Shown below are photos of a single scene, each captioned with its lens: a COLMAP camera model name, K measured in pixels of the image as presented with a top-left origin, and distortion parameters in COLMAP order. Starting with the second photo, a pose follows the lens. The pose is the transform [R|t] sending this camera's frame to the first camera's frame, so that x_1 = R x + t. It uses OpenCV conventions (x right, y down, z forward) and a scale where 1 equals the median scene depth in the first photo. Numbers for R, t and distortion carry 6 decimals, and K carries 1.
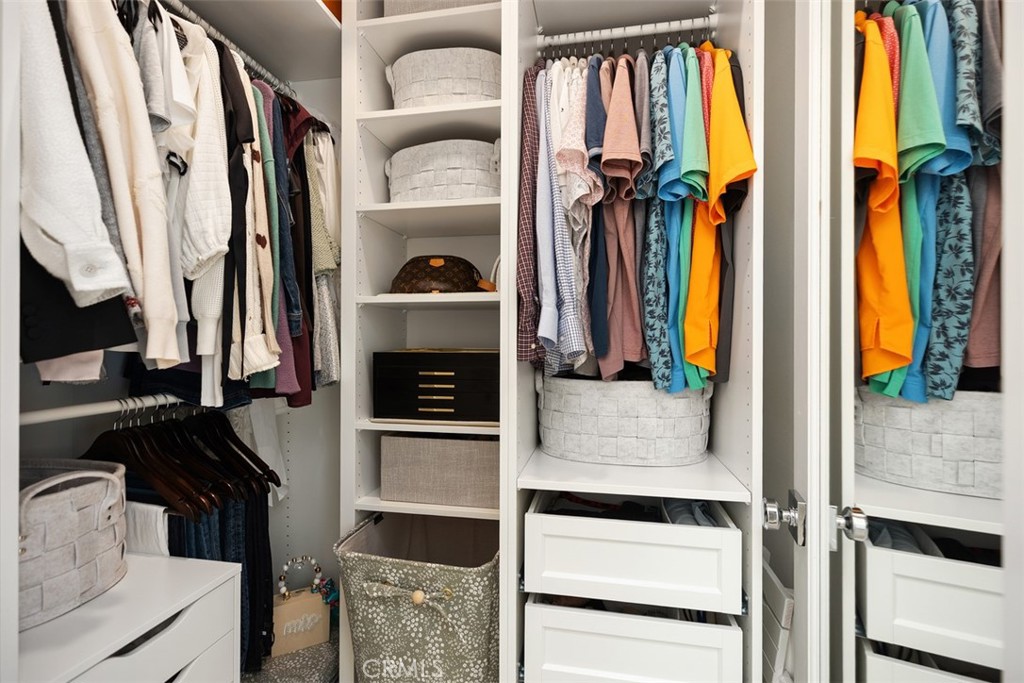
lens RADIAL K [[461.5, 0, 512.9], [0, 461.5, 342.6], [0, 0, 1]] dist [0.002528, -0.000373]
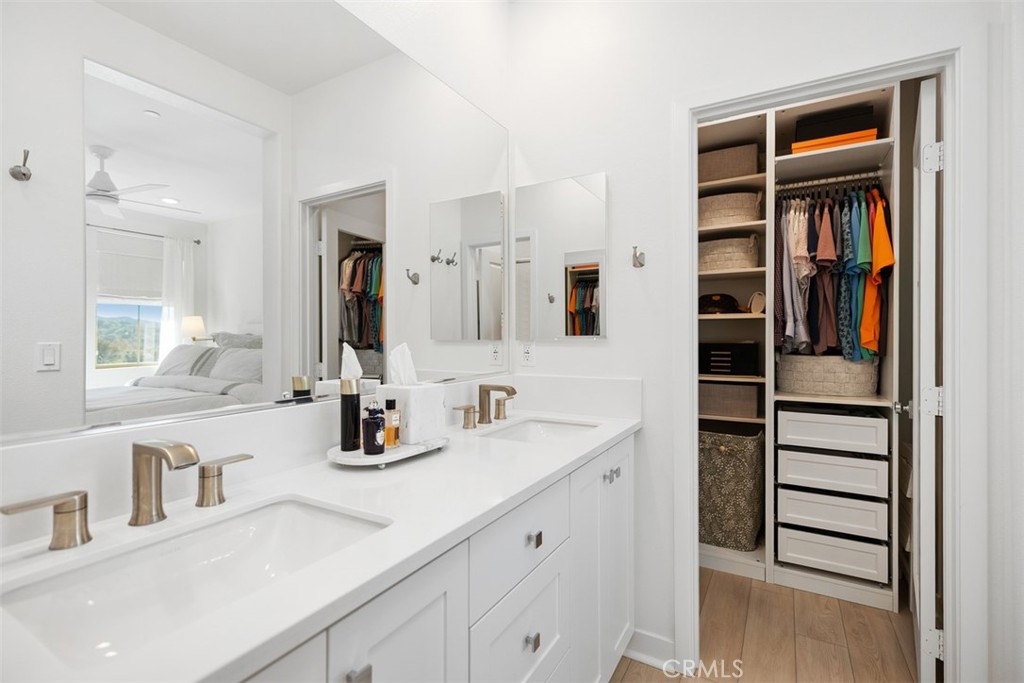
lens RADIAL K [[461.5, 0, 512.3], [0, 461.5, 339.5], [0, 0, 1]] dist [0.002528, -0.000373]
pose [[0.941748, 0.000098, -0.336318, -0.437009], [-0.000295, 1.000000, -0.000533, 0.010593], [0.336318, 0.000601, 0.941748, -1.592803]]
